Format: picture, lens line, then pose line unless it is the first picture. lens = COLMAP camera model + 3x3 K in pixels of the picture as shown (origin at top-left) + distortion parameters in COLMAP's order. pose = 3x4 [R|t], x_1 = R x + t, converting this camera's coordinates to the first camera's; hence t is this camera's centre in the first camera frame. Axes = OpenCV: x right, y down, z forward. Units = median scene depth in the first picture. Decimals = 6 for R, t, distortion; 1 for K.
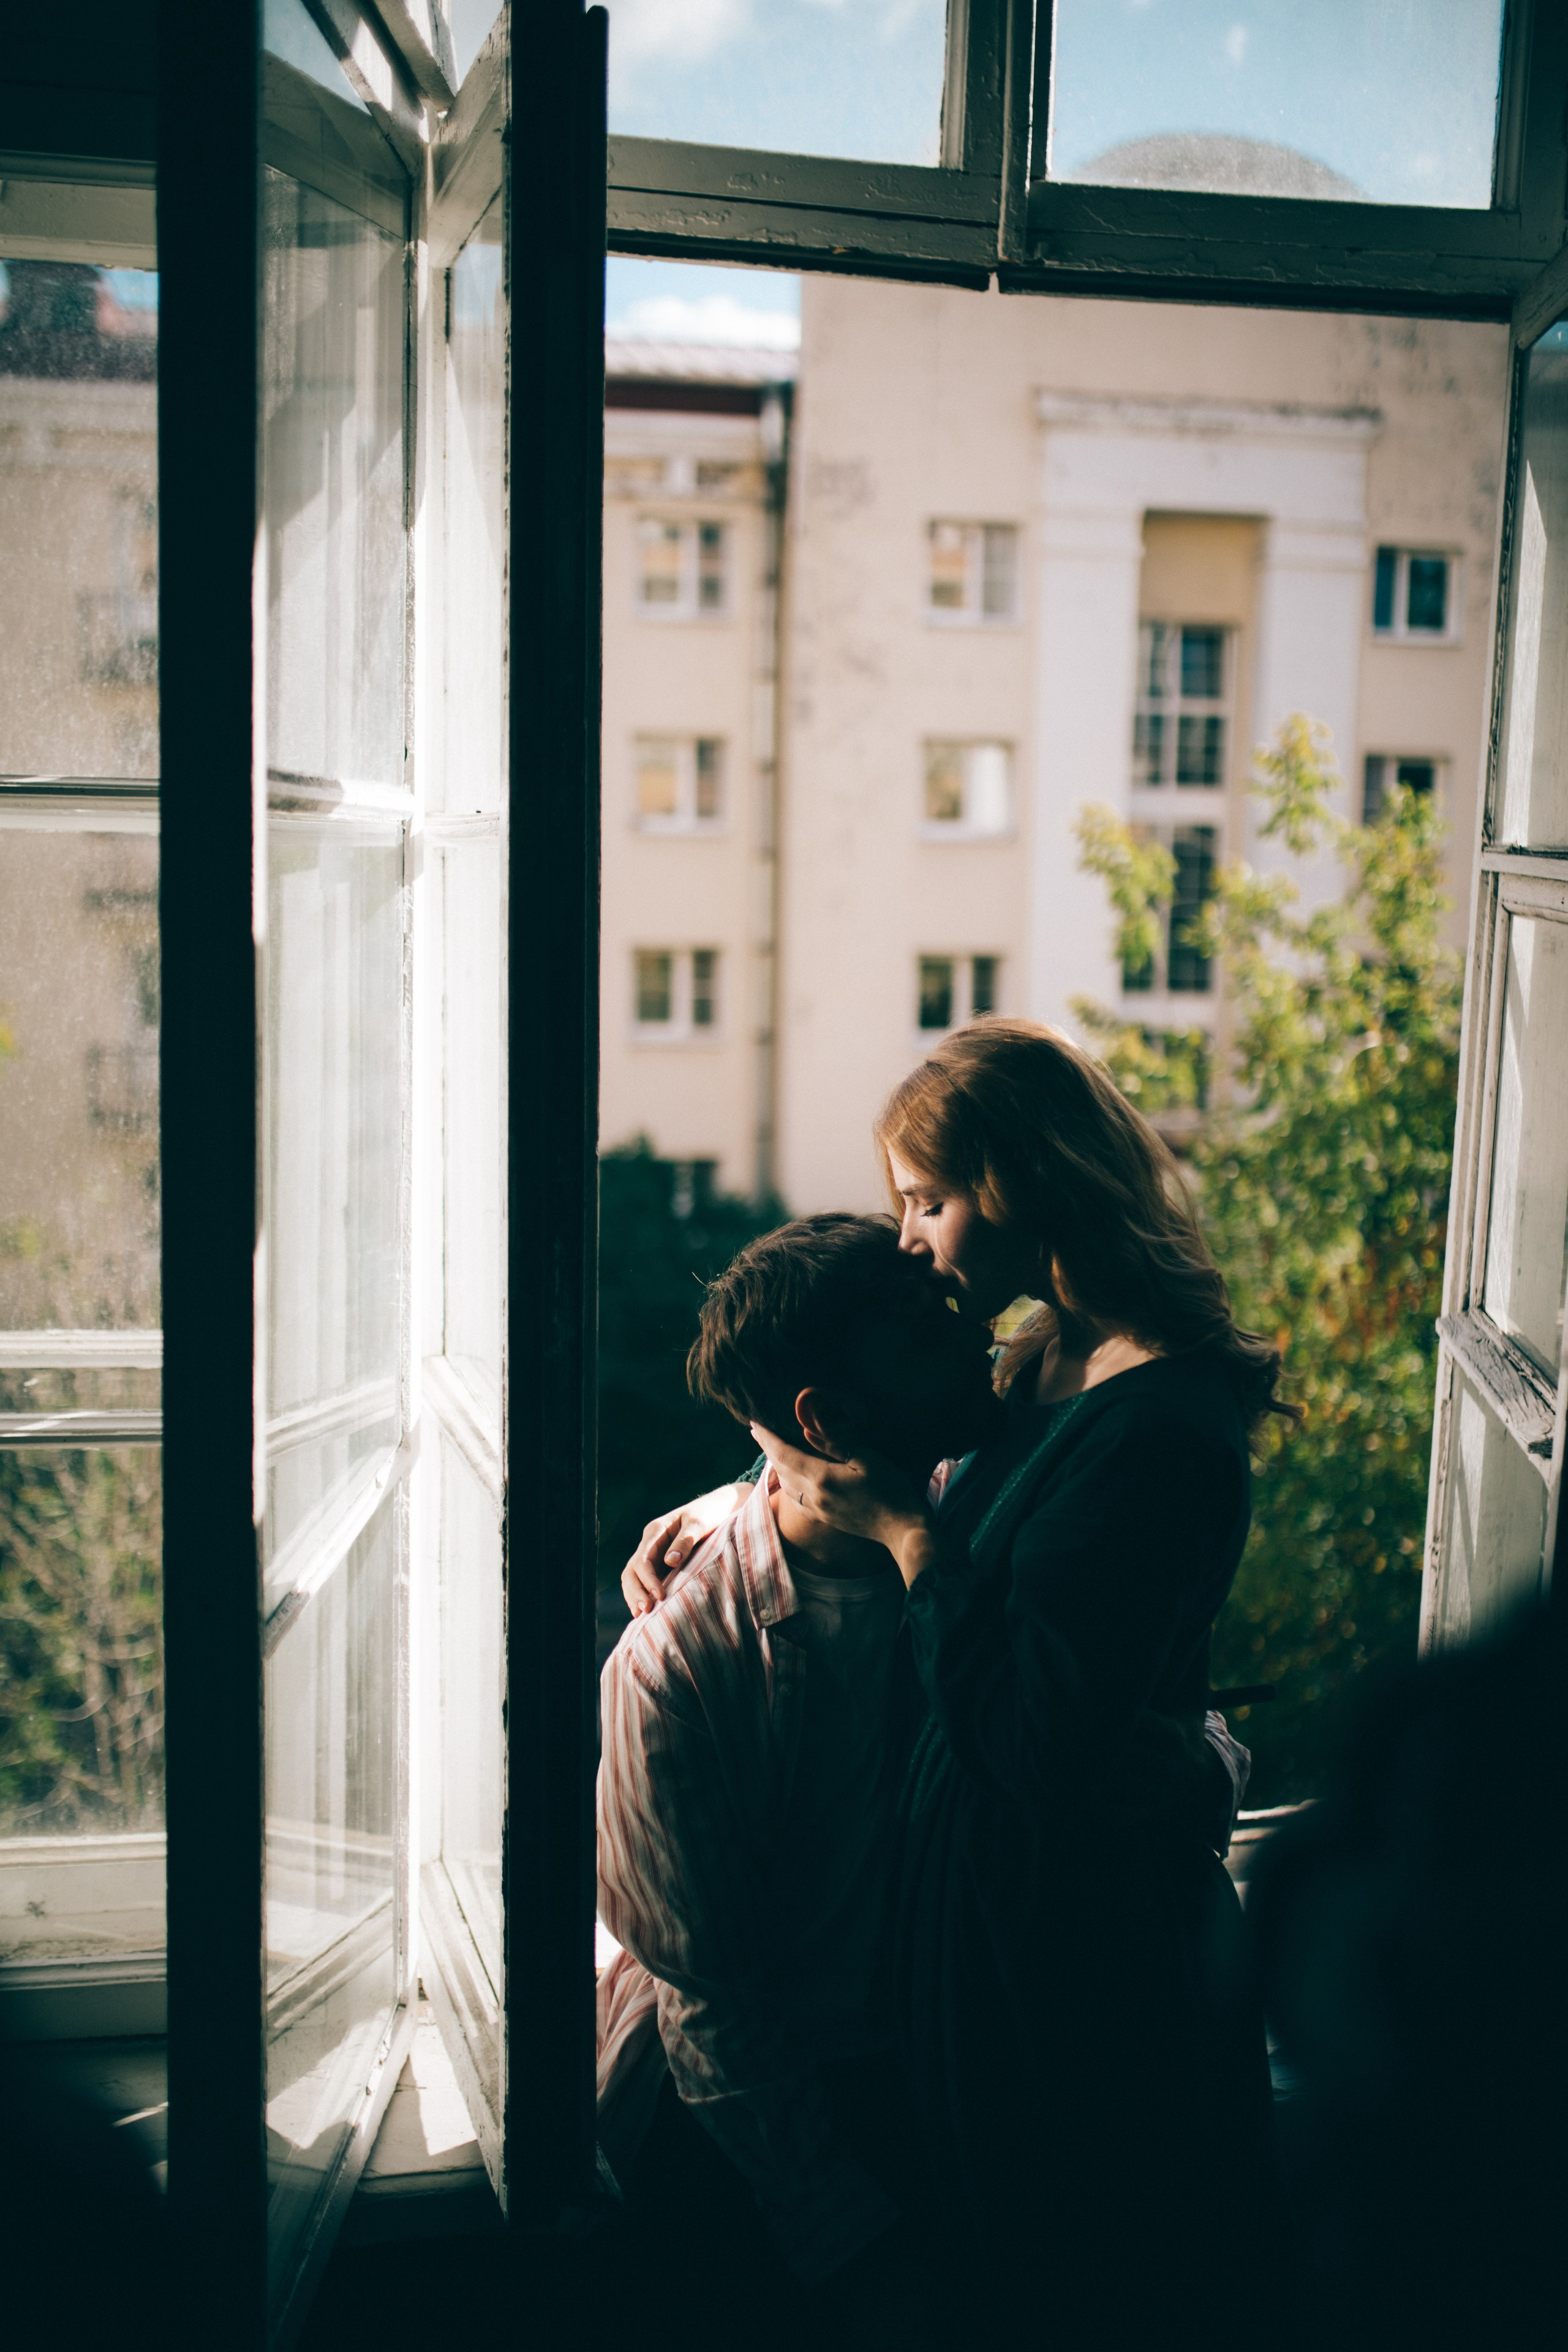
lens RADIAL K [[2259.7, 0, 784.0], [0, 2259.7, 1176.0], [0, 0, 1]] dist [-0.056472, 0.098033]
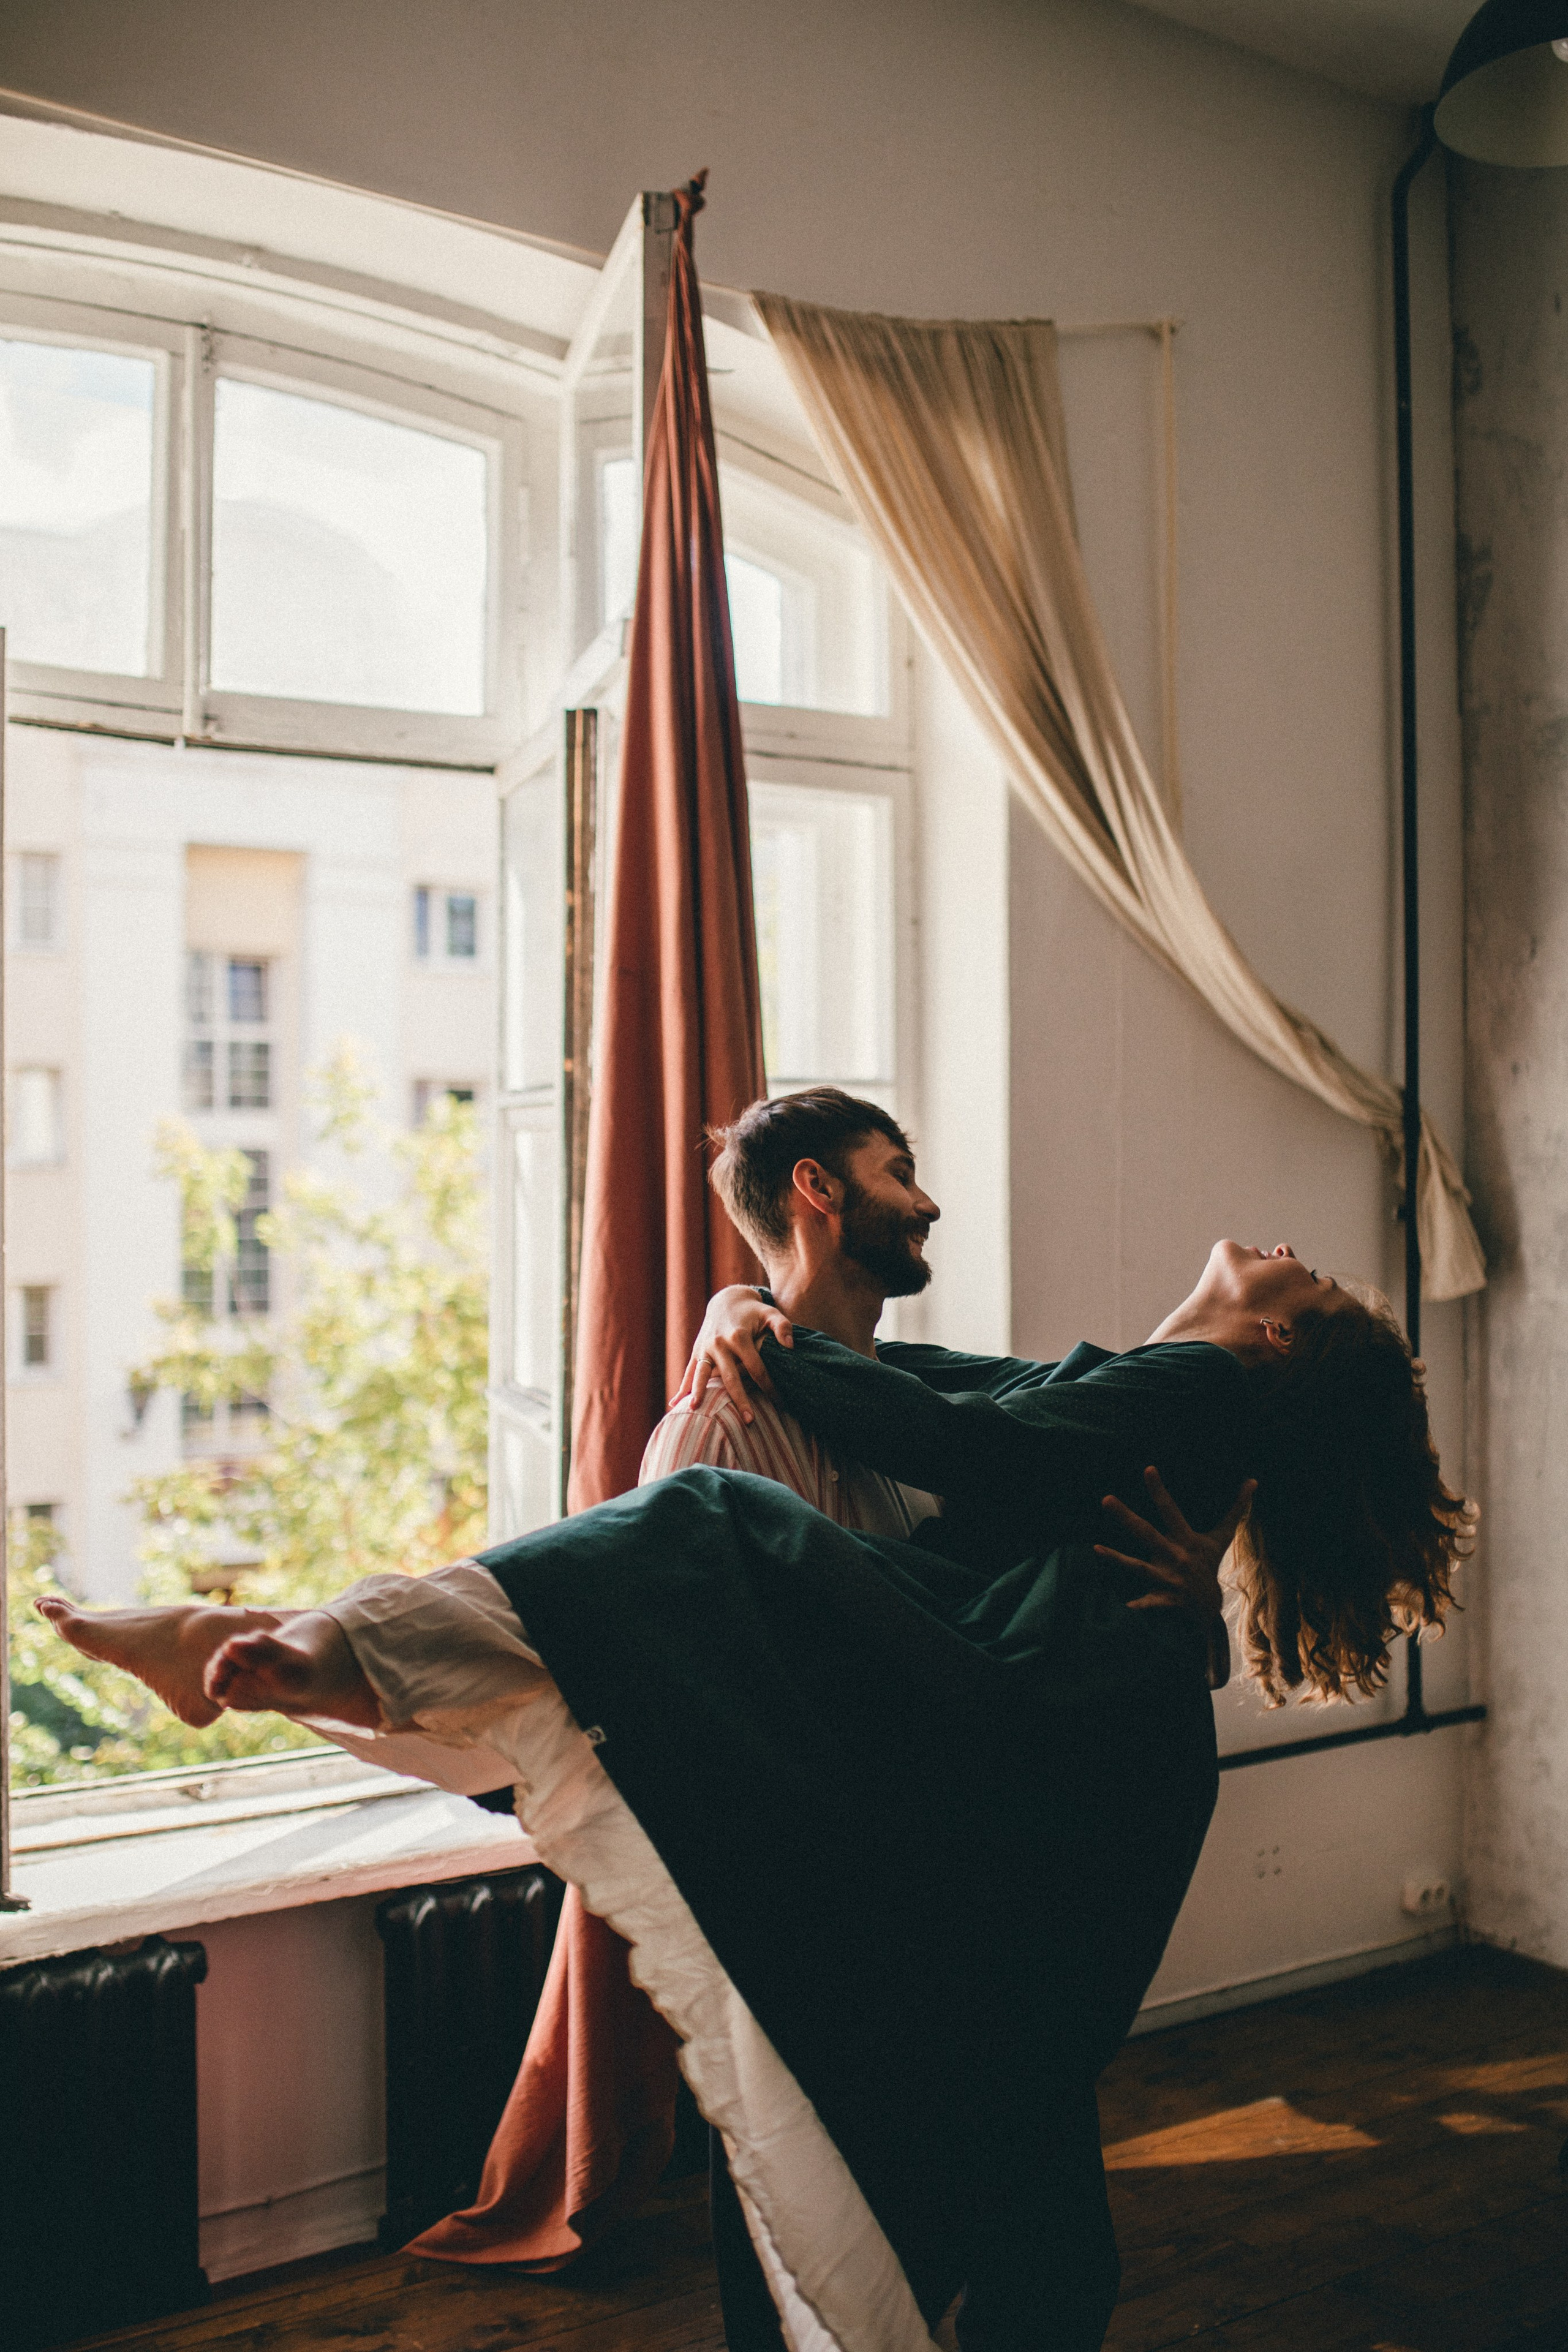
lens RADIAL K [[2367.7, 0, 784.0], [0, 2367.7, 1176.0], [0, 0, 1]] dist [-0.062918, 0.100803]
pose [[0.918840, -0.018682, 0.394187, -0.170274], [0.075992, 0.988560, -0.130284, 0.148942], [-0.387243, 0.149665, 0.909749, -0.614755]]
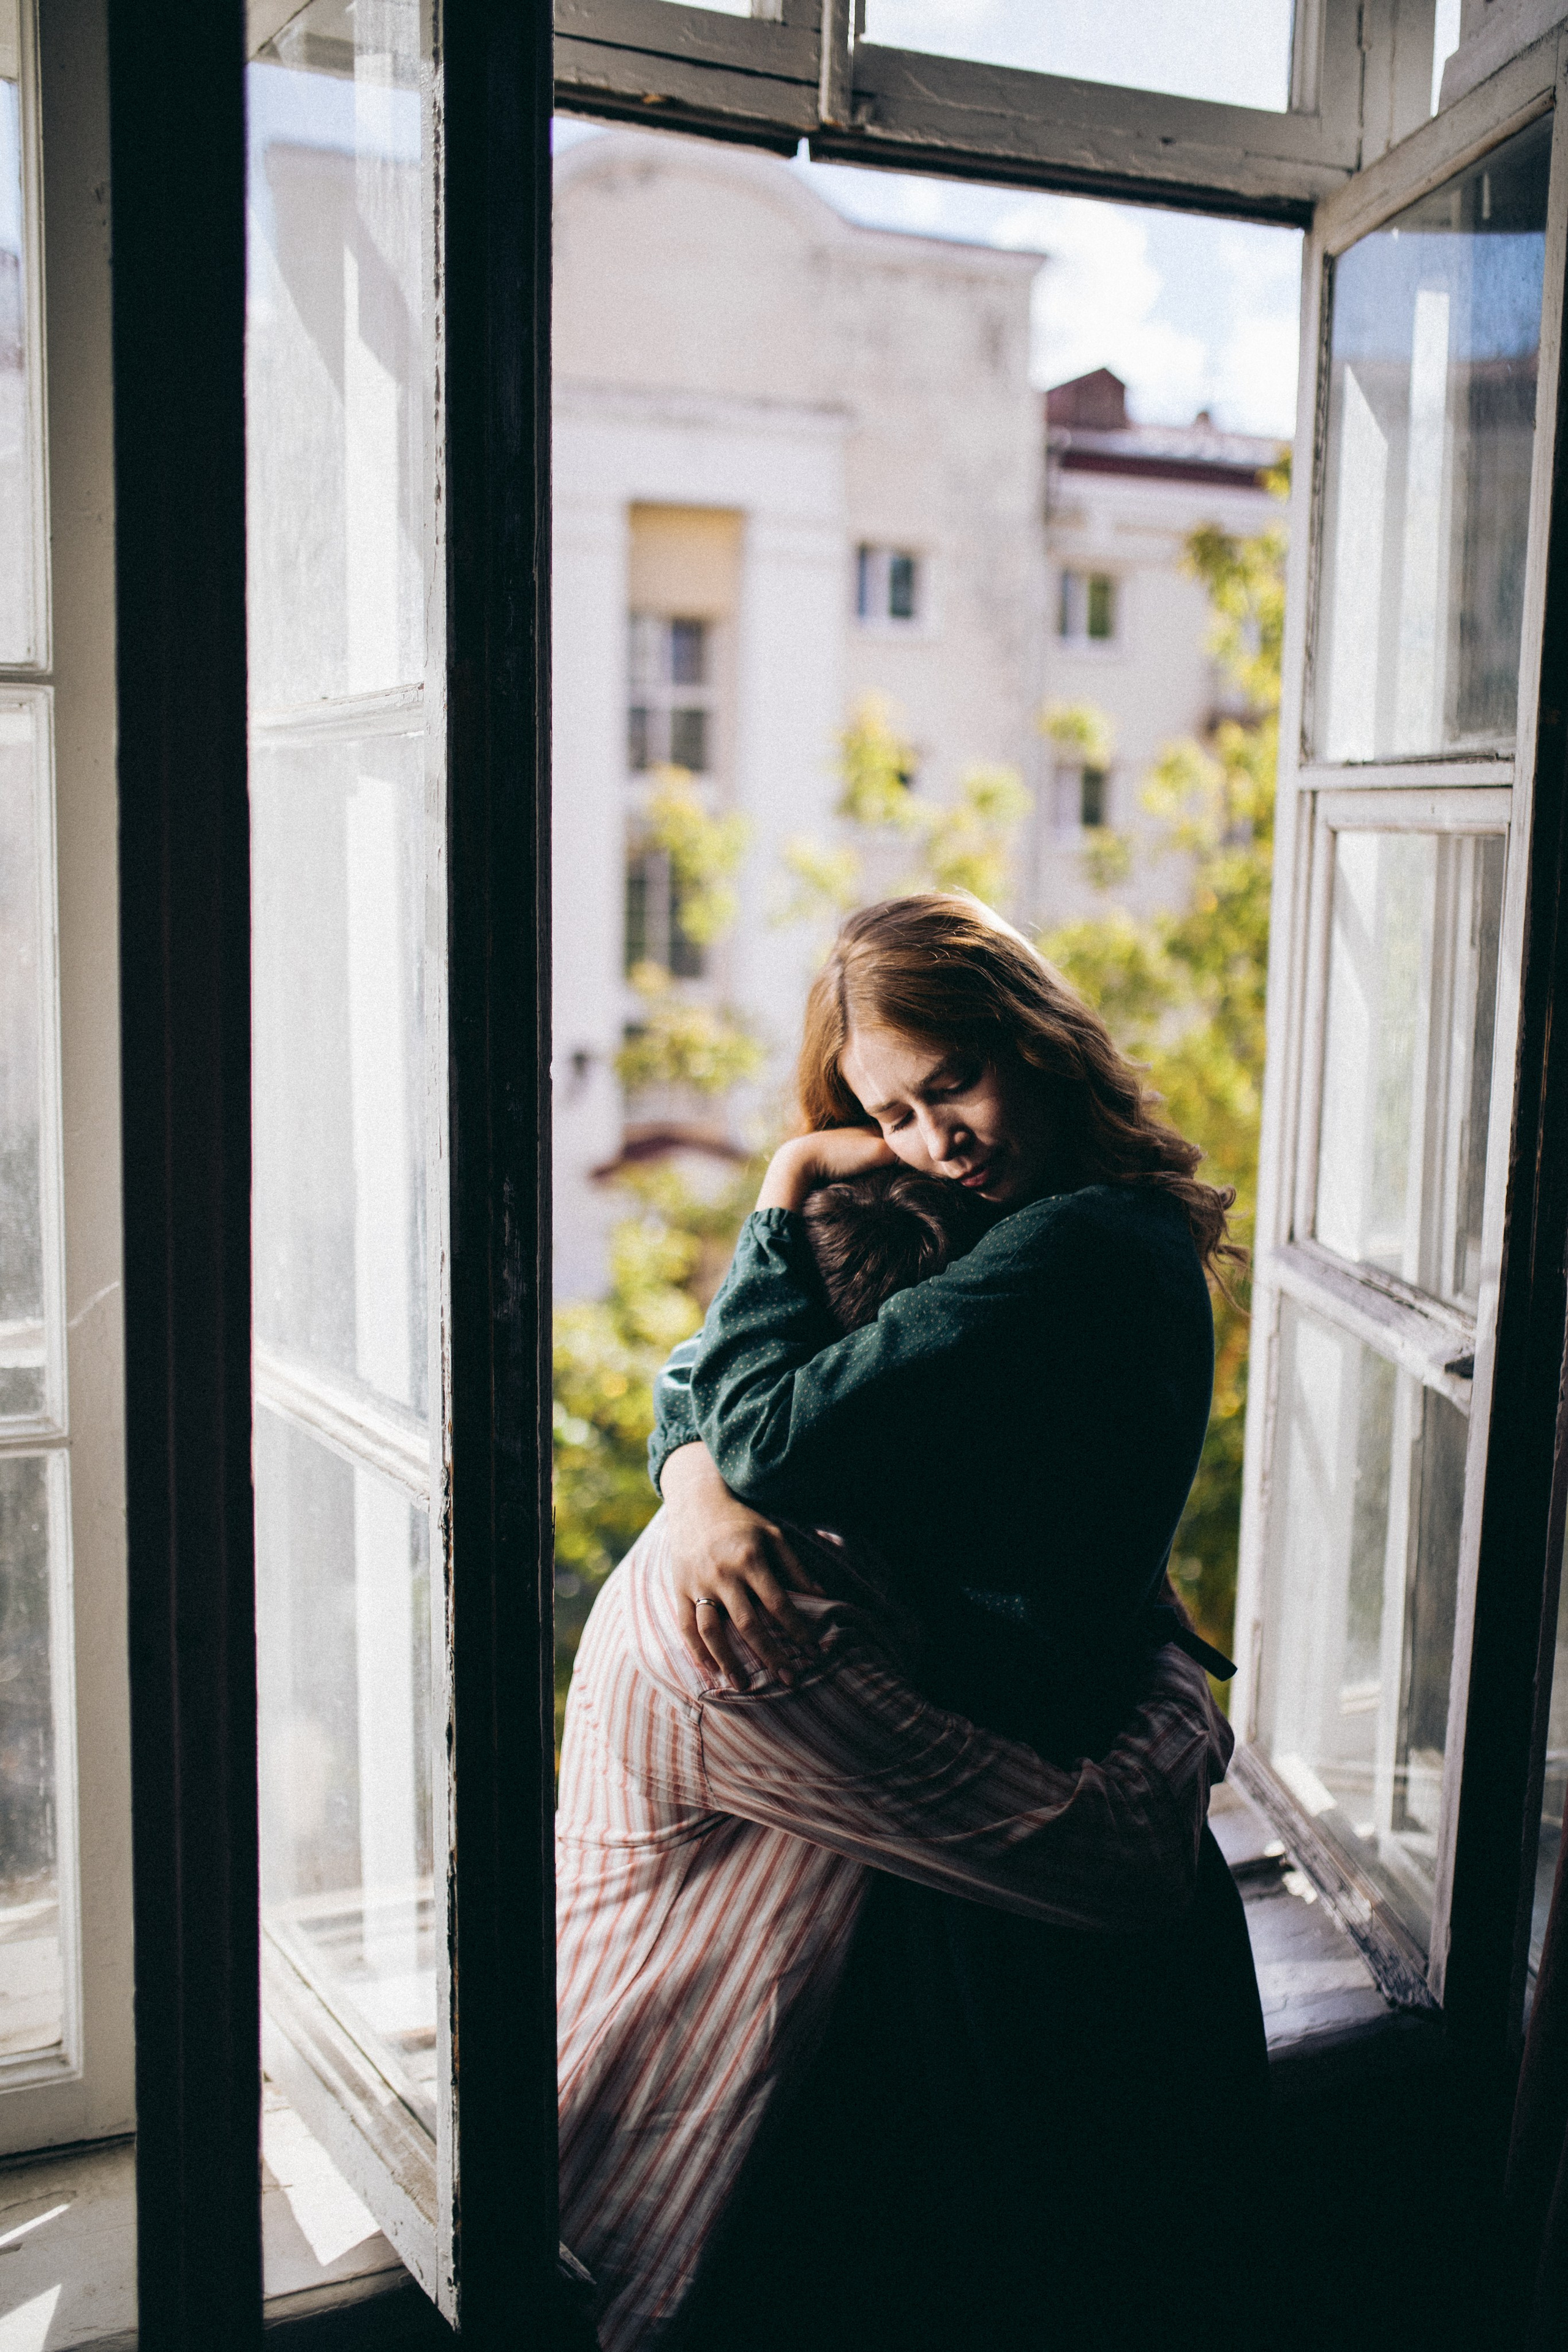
lens RADIAL K [[2259.7, 0, 784.0], [0, 2259.7, 1176.0], [0, 0, 1]] dist [-0.056472, 0.098033]
pose [[0.972439, -0.037268, 0.230160, -0.137848], [0.036915, 0.999301, 0.005842, 0.017843], [-0.230217, 0.002816, 0.973135, 0.100535]]
